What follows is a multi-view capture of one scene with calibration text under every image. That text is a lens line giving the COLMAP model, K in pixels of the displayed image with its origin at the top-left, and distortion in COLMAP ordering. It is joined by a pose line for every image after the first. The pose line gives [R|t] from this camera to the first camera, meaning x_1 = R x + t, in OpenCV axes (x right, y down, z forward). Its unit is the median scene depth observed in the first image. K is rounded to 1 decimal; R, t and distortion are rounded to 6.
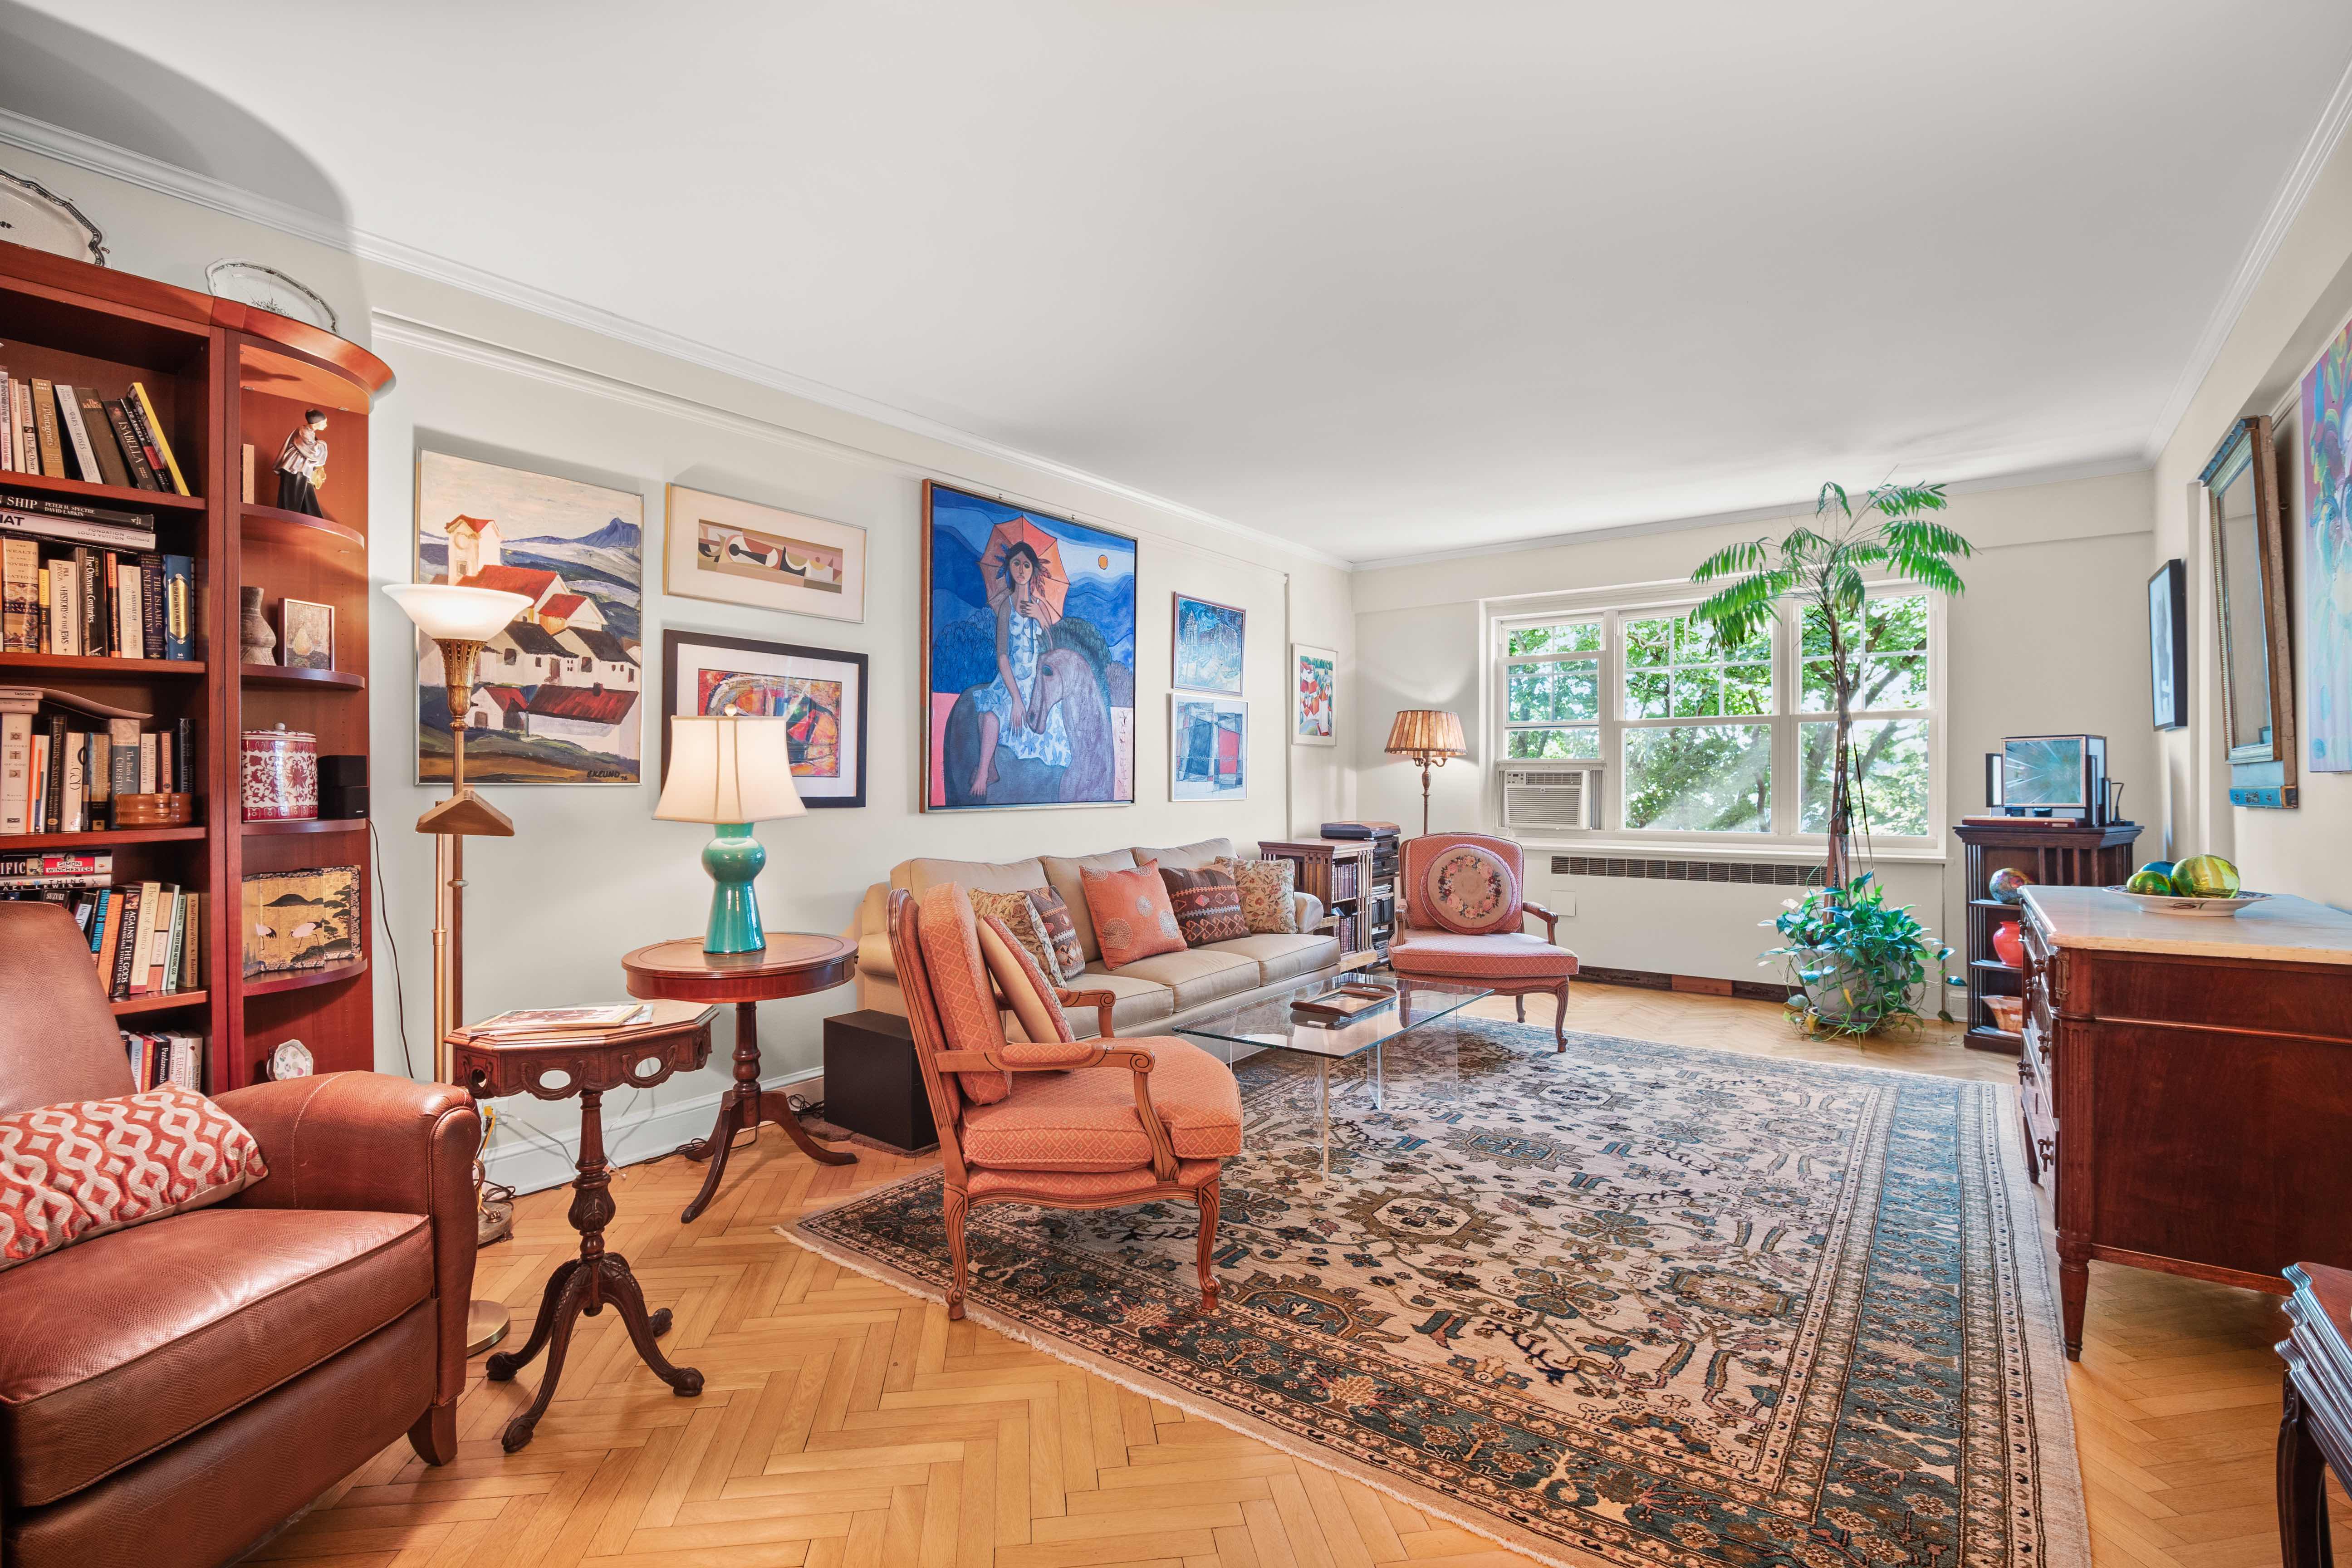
lens RADIAL K [[1072.2, 0, 1175.4], [0, 1072.2, 774.1], [0, 0, 1]] dist [-0.011224, -0.000700]
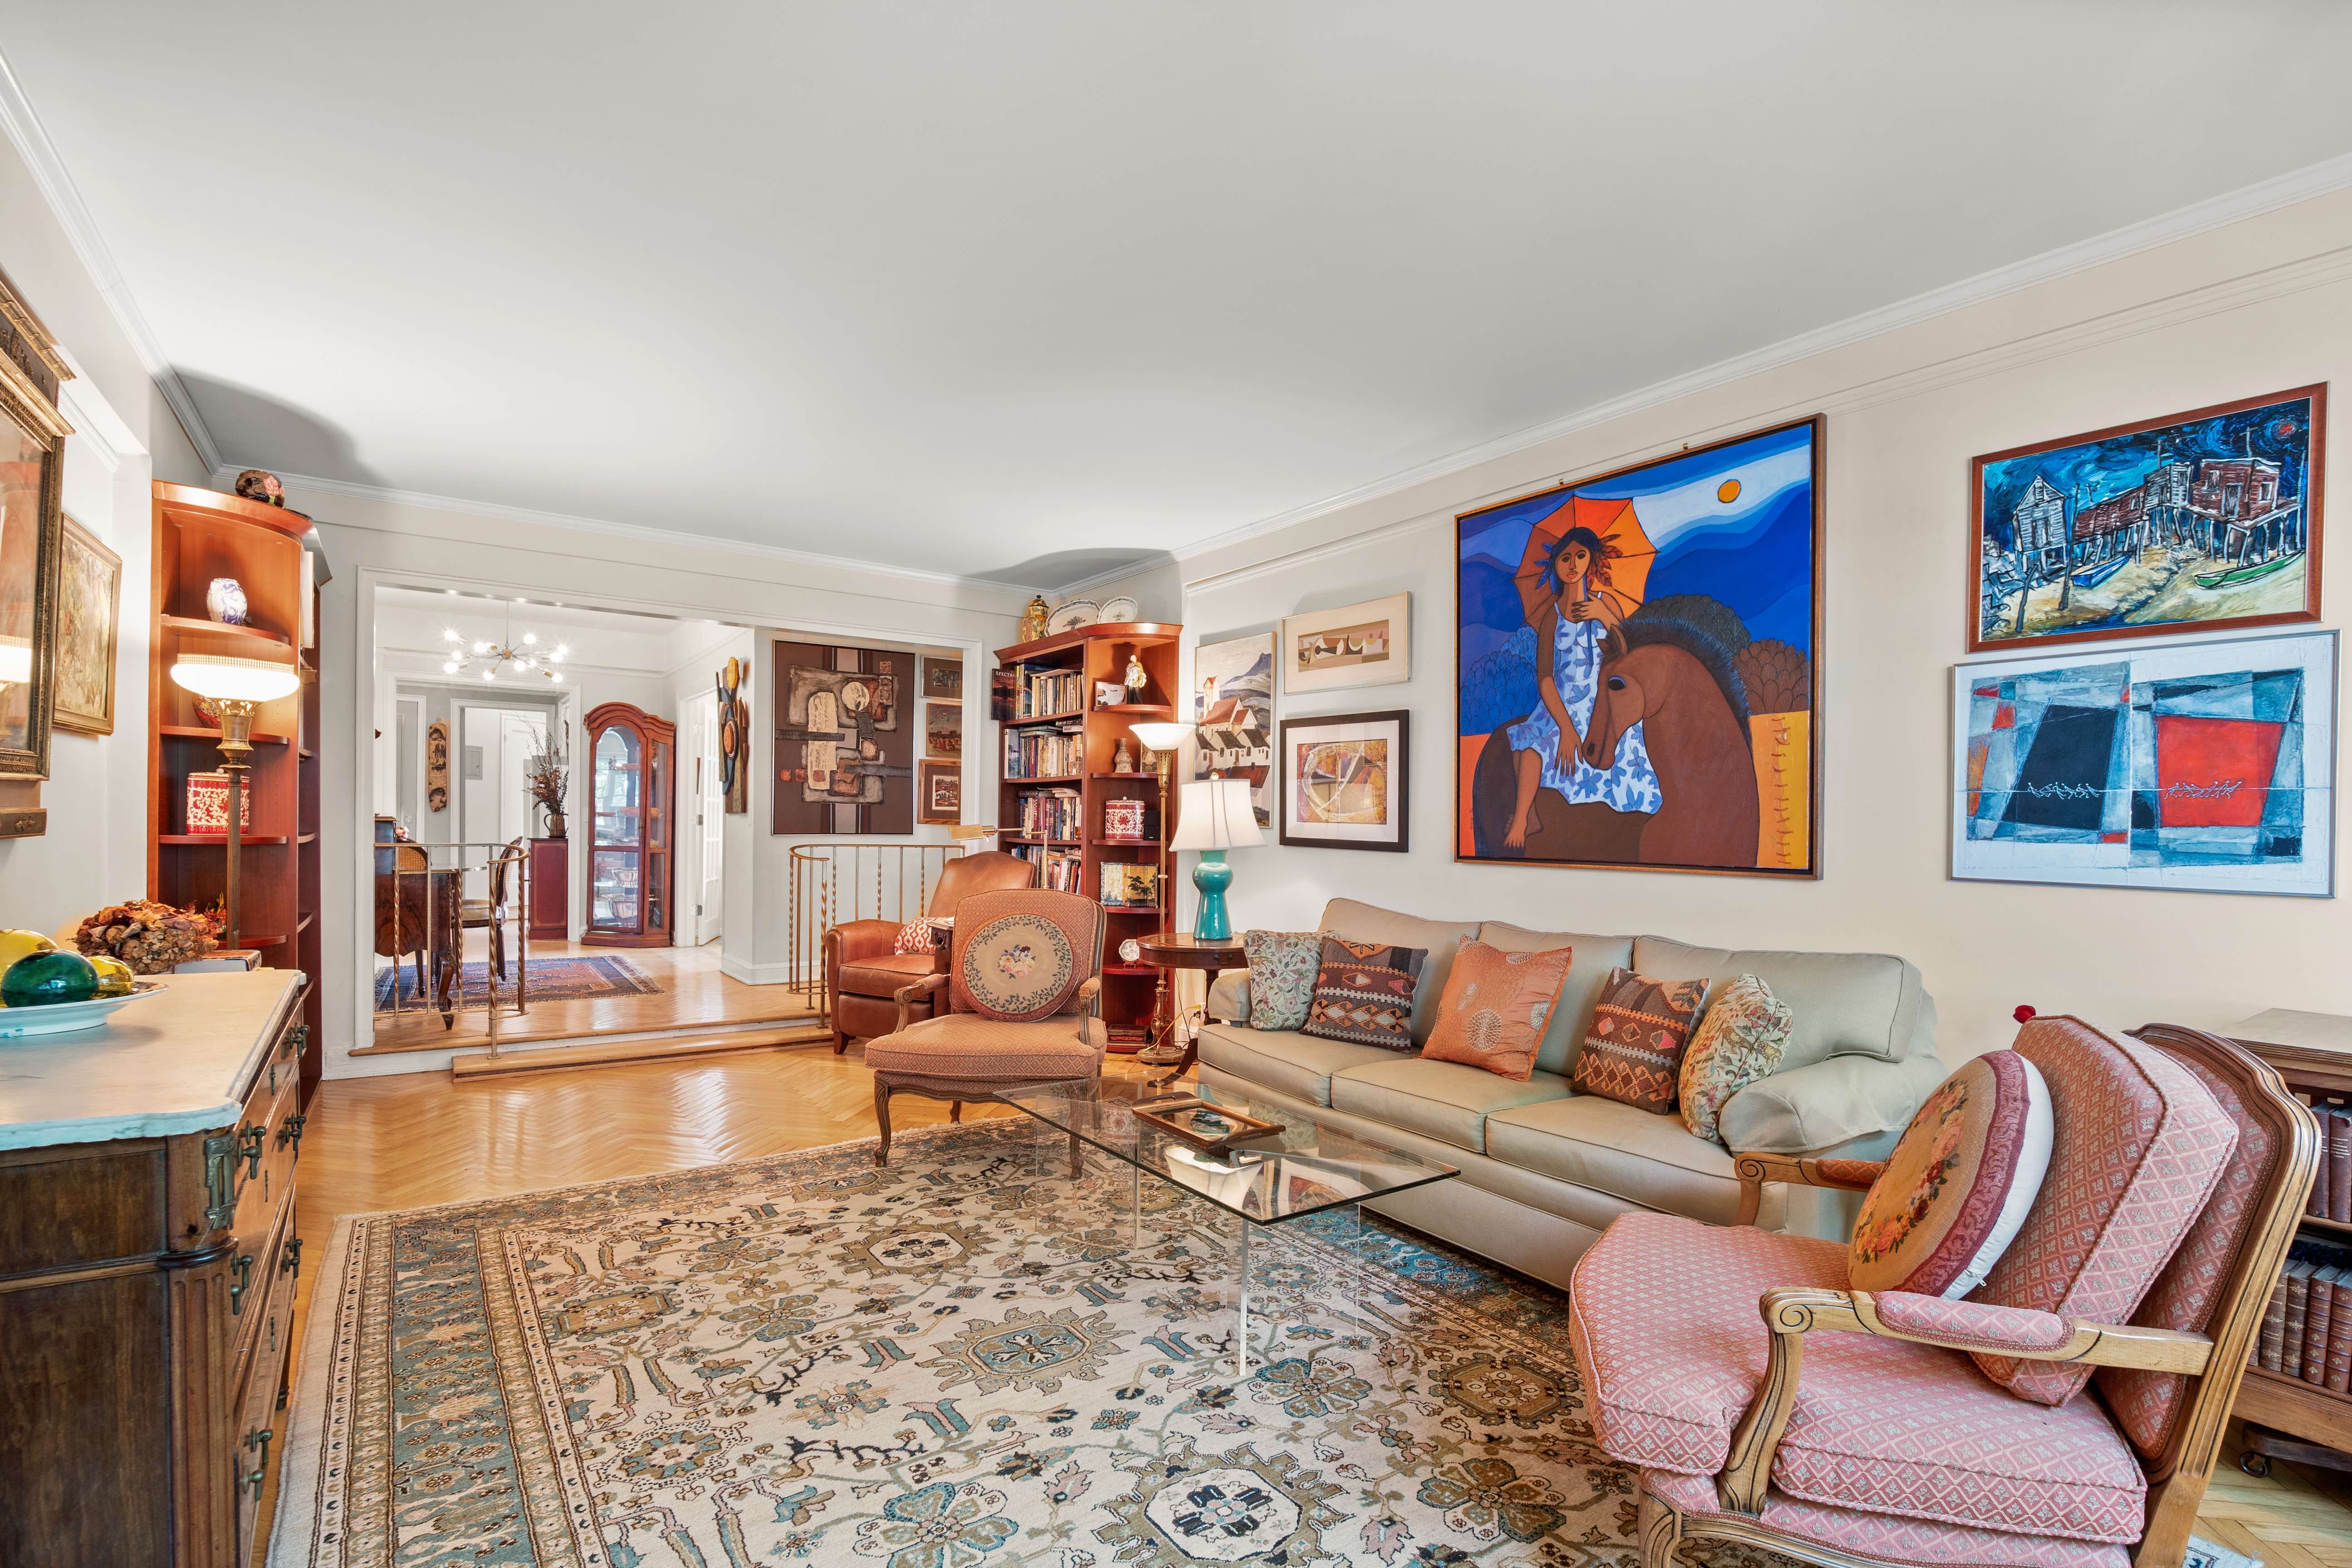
lens RADIAL K [[1072.2, 0, 1148.0], [0, 1072.2, 827.9], [0, 0, 1]] dist [-0.011224, -0.000700]
pose [[-0.316919, 0.001262, -0.948452, 1.005899], [-0.010860, 0.999929, 0.004959, 0.004674], [0.948390, 0.011872, -0.316883, 1.364691]]
